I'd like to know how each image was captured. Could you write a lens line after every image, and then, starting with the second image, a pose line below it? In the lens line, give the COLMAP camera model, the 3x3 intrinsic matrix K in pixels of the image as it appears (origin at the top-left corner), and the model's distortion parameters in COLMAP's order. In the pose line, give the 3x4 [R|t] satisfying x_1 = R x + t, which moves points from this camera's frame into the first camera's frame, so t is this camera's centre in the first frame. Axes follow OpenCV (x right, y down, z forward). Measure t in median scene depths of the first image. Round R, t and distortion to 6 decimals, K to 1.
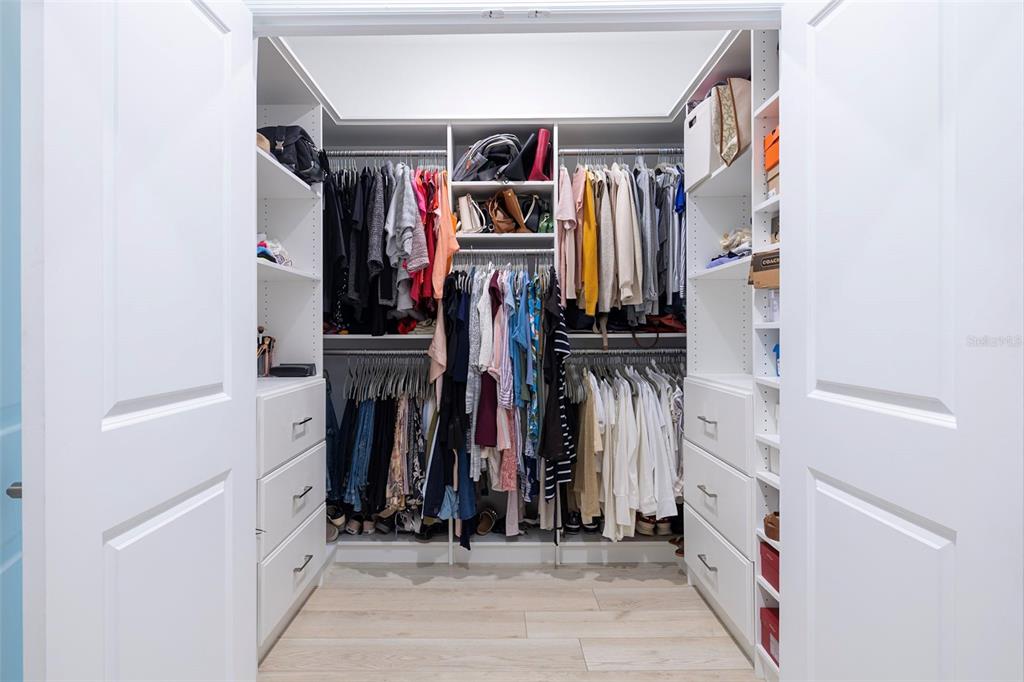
lens RADIAL K [[767.3, 0, 510.5], [0, 767.3, 343.2], [0, 0, 1]] dist [0.078303, -0.067943]
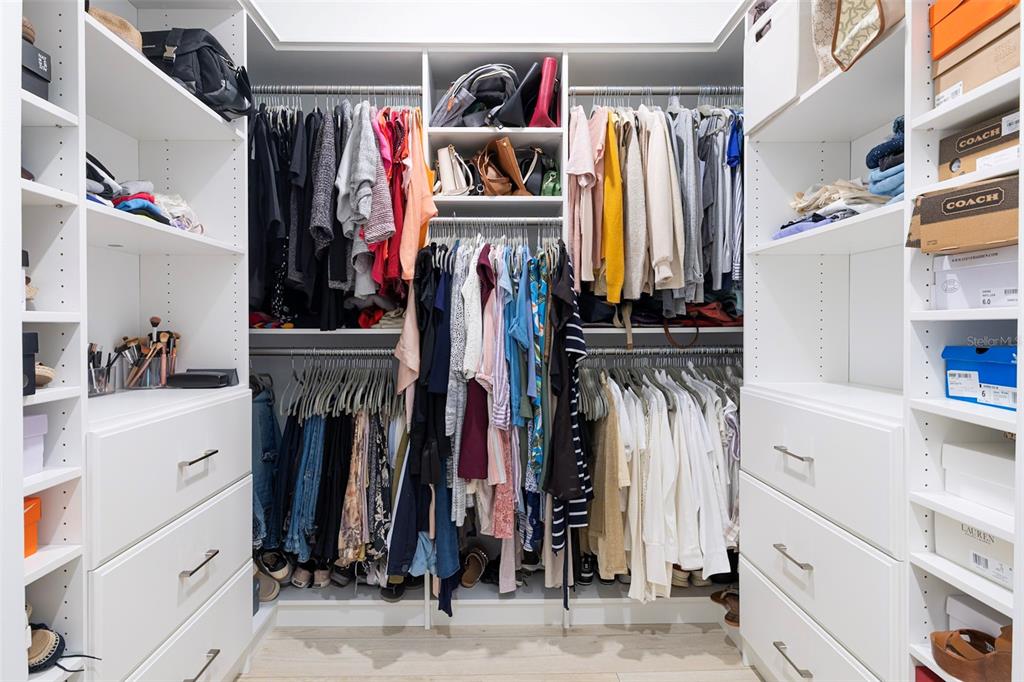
lens RADIAL K [[767.3, 0, 515.4], [0, 767.3, 334.5], [0, 0, 1]] dist [0.078303, -0.067943]
pose [[0.999802, 0.000953, 0.019872, -0.005815], [-0.000888, 0.999994, -0.003304, -0.003473], [-0.019875, 0.003286, 0.999797, 0.253011]]
